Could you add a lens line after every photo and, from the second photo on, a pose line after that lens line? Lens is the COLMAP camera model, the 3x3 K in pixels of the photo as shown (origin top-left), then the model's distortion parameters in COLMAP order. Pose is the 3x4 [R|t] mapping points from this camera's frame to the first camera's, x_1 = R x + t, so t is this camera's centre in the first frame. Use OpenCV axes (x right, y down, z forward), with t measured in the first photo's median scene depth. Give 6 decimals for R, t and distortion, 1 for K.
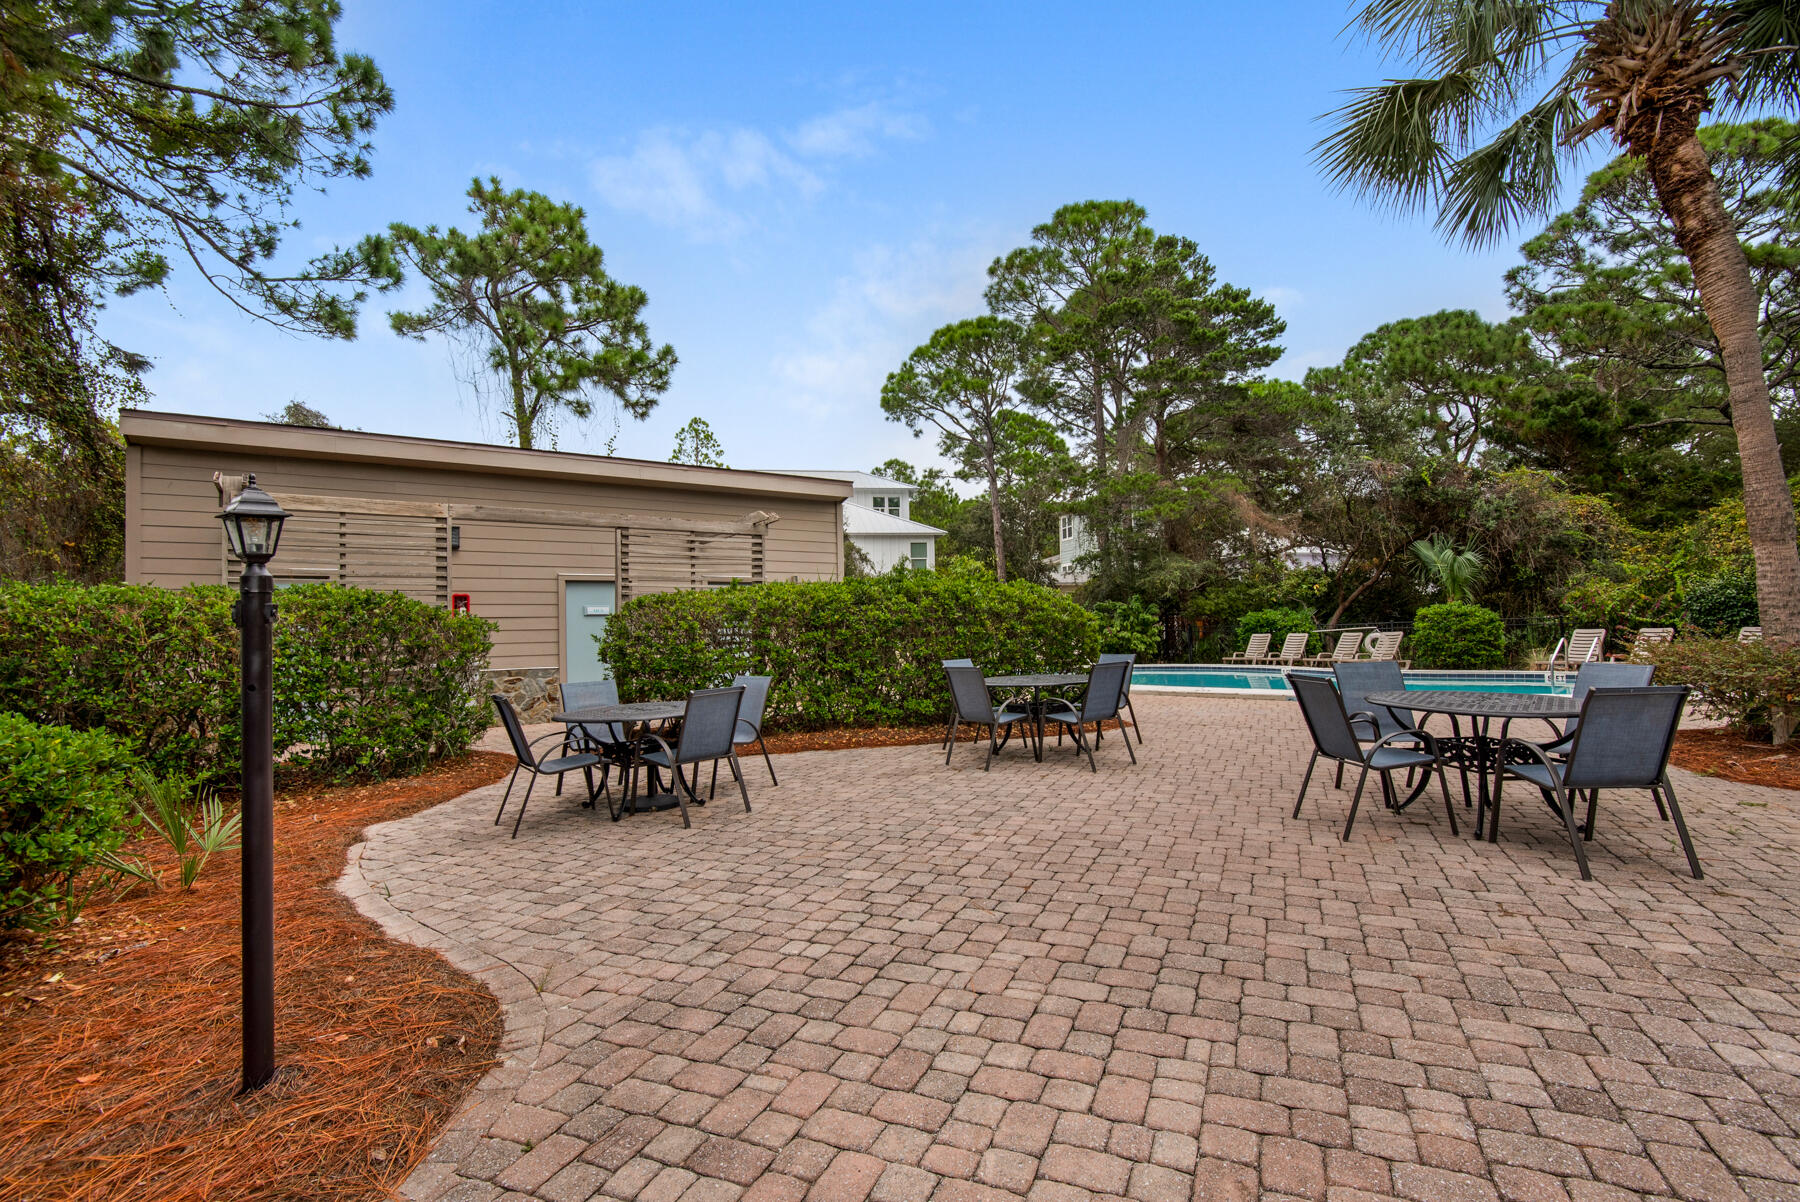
lens RADIAL K [[828.5, 0, 900.6], [0, 828.5, 605.5], [0, 0, 1]] dist [0.003093, -0.004480]
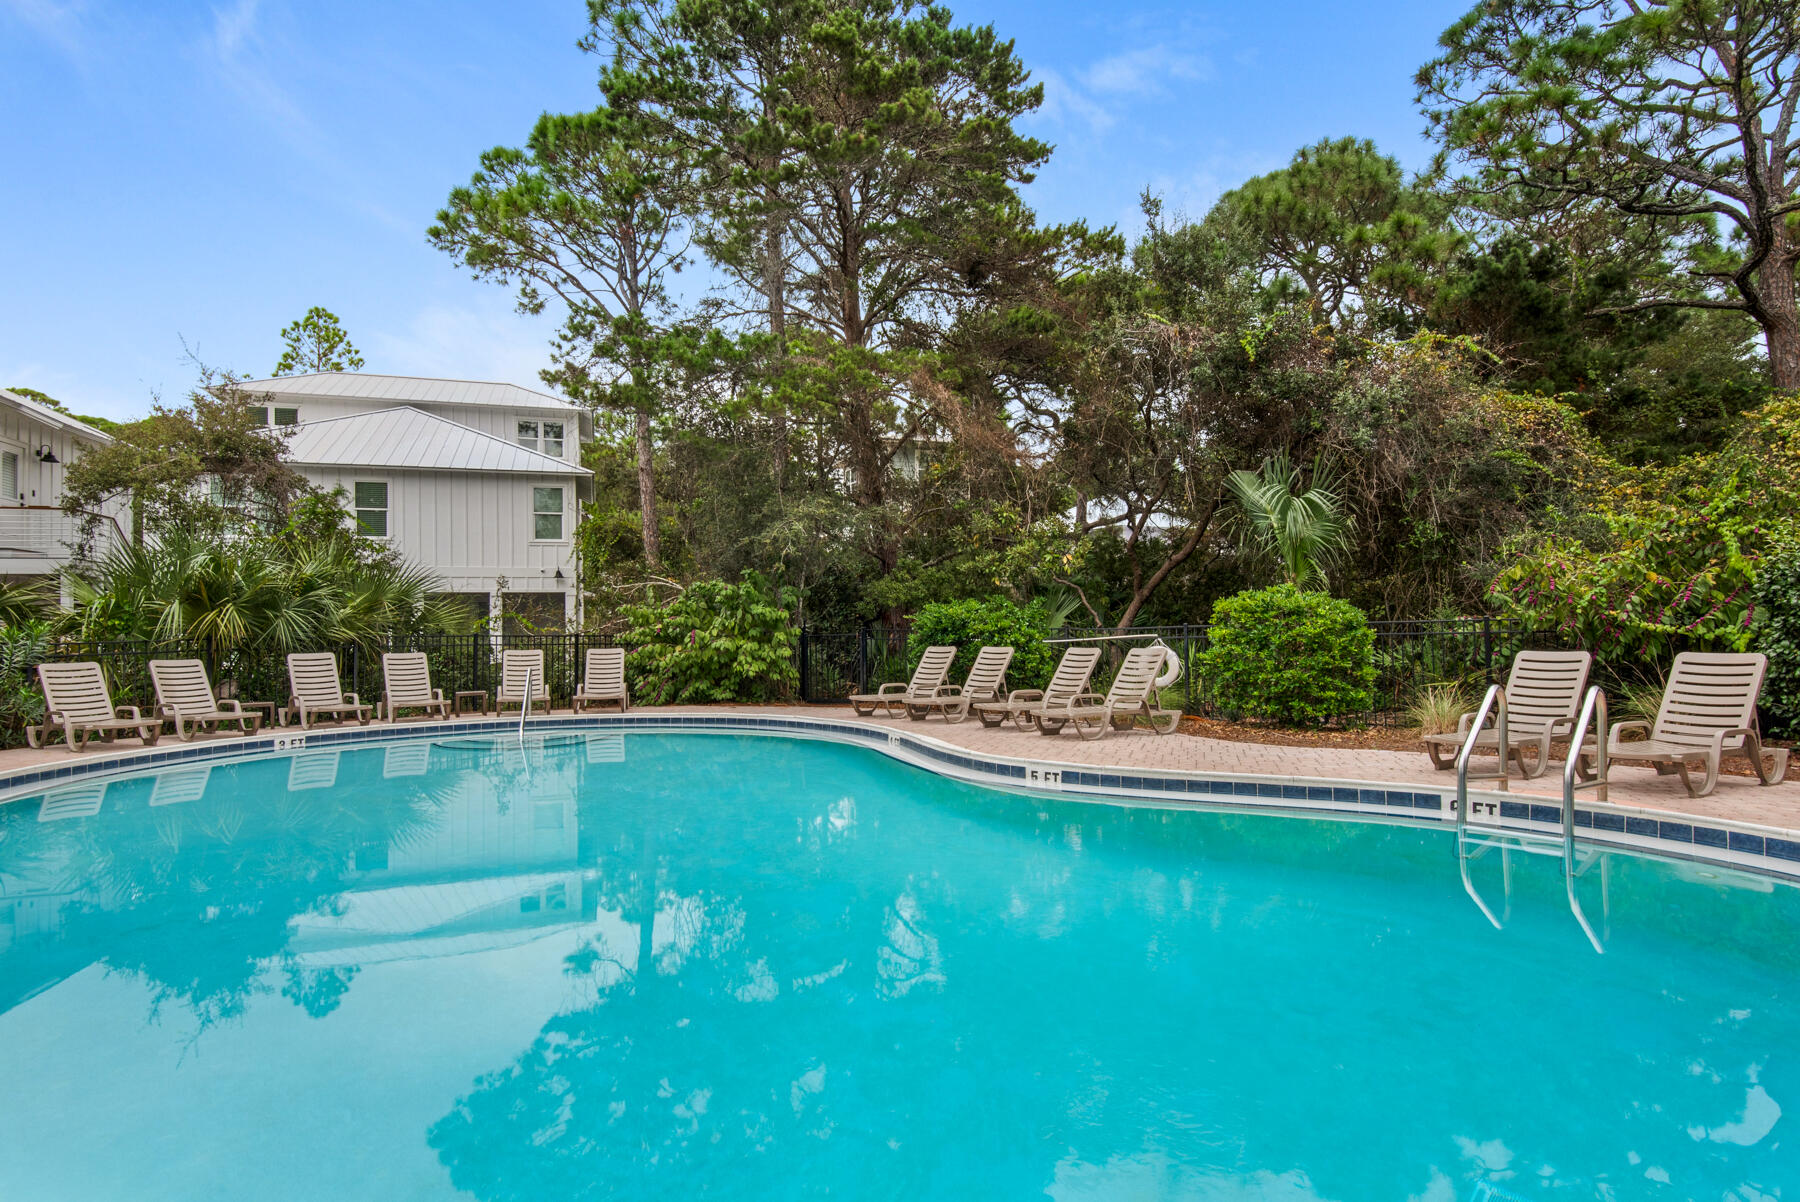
lens RADIAL K [[979.5, 0, 898.8], [0, 979.5, 599.6], [0, 0, 1]] dist [0.020252, -0.002901]
pose [[0.990566, 0.011617, 0.136544, 0.345517], [-0.012243, 0.999918, 0.003743, 0.003891], [-0.136490, -0.005380, 0.990627, 0.435409]]
